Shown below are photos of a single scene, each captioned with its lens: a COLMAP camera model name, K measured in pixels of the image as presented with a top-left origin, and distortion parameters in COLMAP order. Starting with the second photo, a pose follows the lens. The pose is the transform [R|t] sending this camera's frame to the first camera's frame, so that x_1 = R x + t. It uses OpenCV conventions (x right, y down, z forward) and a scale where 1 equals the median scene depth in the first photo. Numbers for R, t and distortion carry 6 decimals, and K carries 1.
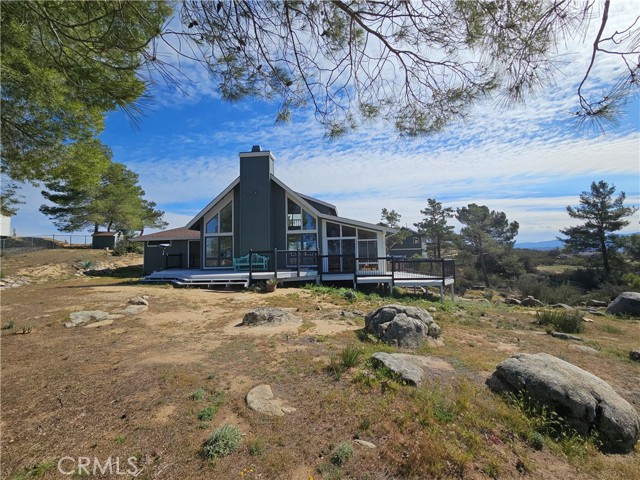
lens RADIAL K [[263.5, 0, 328.8], [0, 263.5, 234.3], [0, 0, 1]] dist [-0.003957, 0.000037]
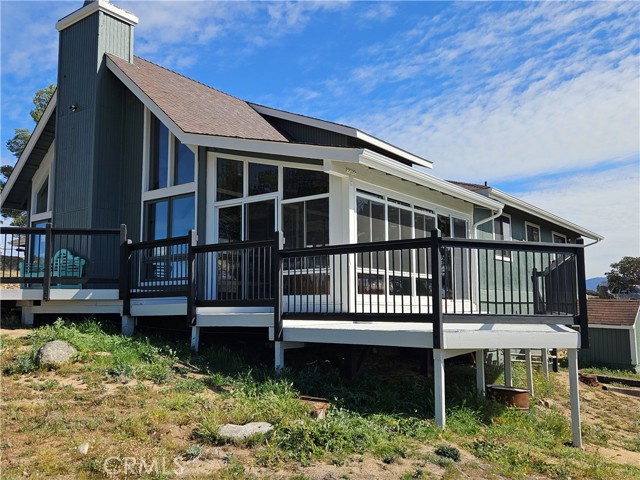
lens RADIAL K [[533.4, 0, 323.6], [0, 533.4, 239.8], [0, 0, 1]] dist [0.042431, 0.004939]
pose [[0.854306, -0.035778, -0.518538, 0.550256], [0.011936, 0.998715, -0.049244, 0.113004], [0.519634, 0.035880, 0.853635, 0.533705]]
